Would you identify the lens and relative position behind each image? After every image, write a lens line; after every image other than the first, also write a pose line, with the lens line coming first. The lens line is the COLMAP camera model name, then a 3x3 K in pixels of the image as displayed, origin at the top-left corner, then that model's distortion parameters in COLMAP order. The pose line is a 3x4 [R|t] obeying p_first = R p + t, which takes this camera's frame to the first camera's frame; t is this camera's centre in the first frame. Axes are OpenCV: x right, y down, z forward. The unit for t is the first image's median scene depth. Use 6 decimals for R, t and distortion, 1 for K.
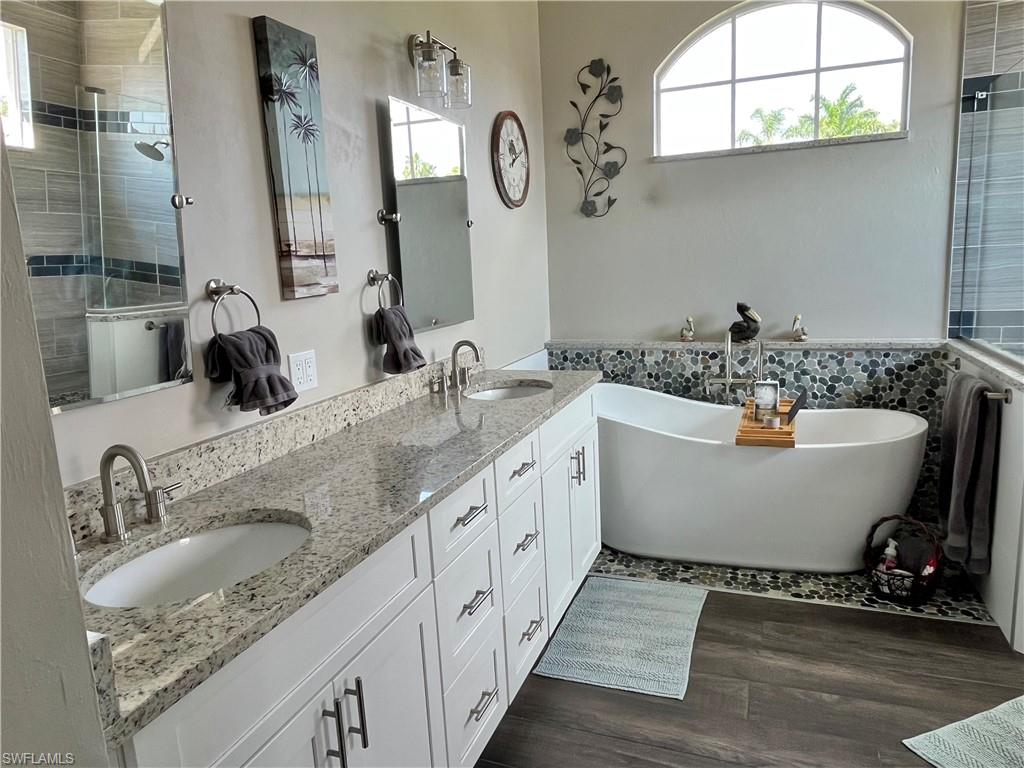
lens RADIAL K [[671.8, 0, 513.0], [0, 671.8, 380.6], [0, 0, 1]] dist [-0.002115, 0.000254]
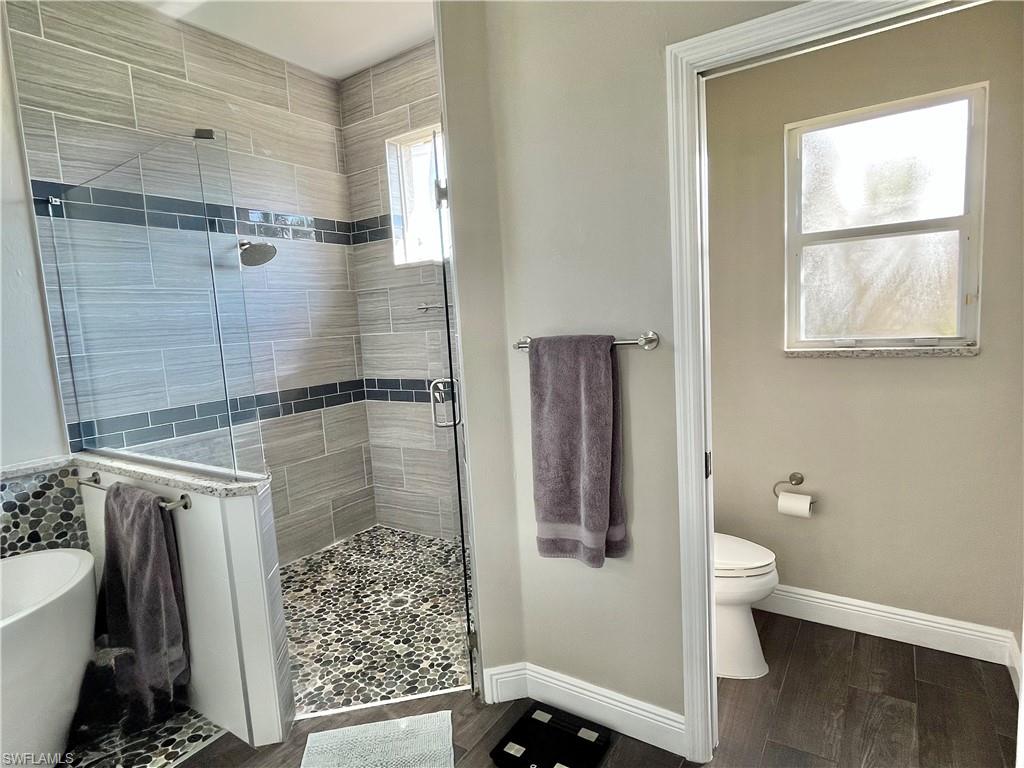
lens RADIAL K [[561.3, 0, 512.6], [0, 561.3, 380.2], [0, 0, 1]] dist [-0.003515, -0.000745]
pose [[0.222309, -0.072860, 0.972250, 0.043322], [0.218913, 0.975472, 0.023047, -0.047458], [-0.950082, 0.207714, 0.232806, 0.232485]]
